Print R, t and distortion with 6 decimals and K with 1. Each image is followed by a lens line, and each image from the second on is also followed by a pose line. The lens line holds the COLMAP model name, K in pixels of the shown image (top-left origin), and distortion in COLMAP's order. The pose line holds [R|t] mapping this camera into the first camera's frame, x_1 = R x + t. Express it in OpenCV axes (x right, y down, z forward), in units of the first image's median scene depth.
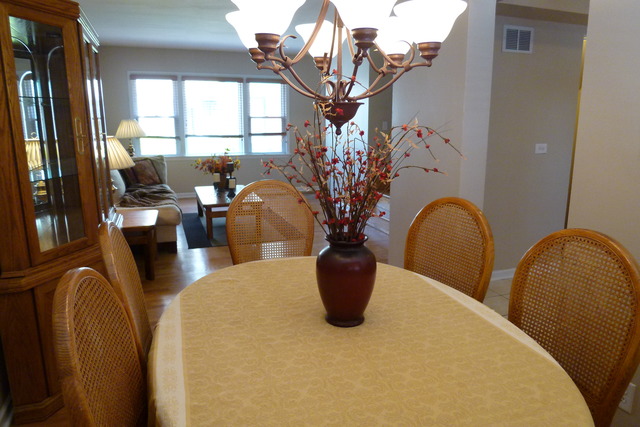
lens RADIAL K [[447.8, 0, 320.0], [0, 447.8, 213.5], [0, 0, 1]] dist [-0.046809, -0.001728]
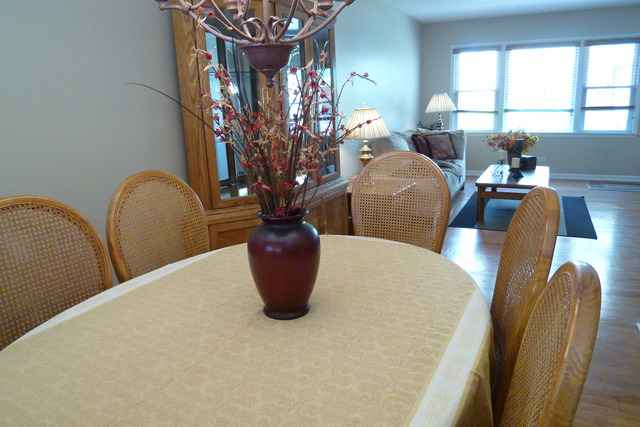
lens RADIAL K [[447.8, 0, 320.0], [0, 447.8, 213.5], [0, 0, 1]] dist [-0.046809, -0.001728]
pose [[0.702521, 0.142936, -0.697161, 0.108421], [-0.108926, 0.989676, 0.093146, -0.004653], [0.703278, 0.010502, 0.710838, 0.072681]]
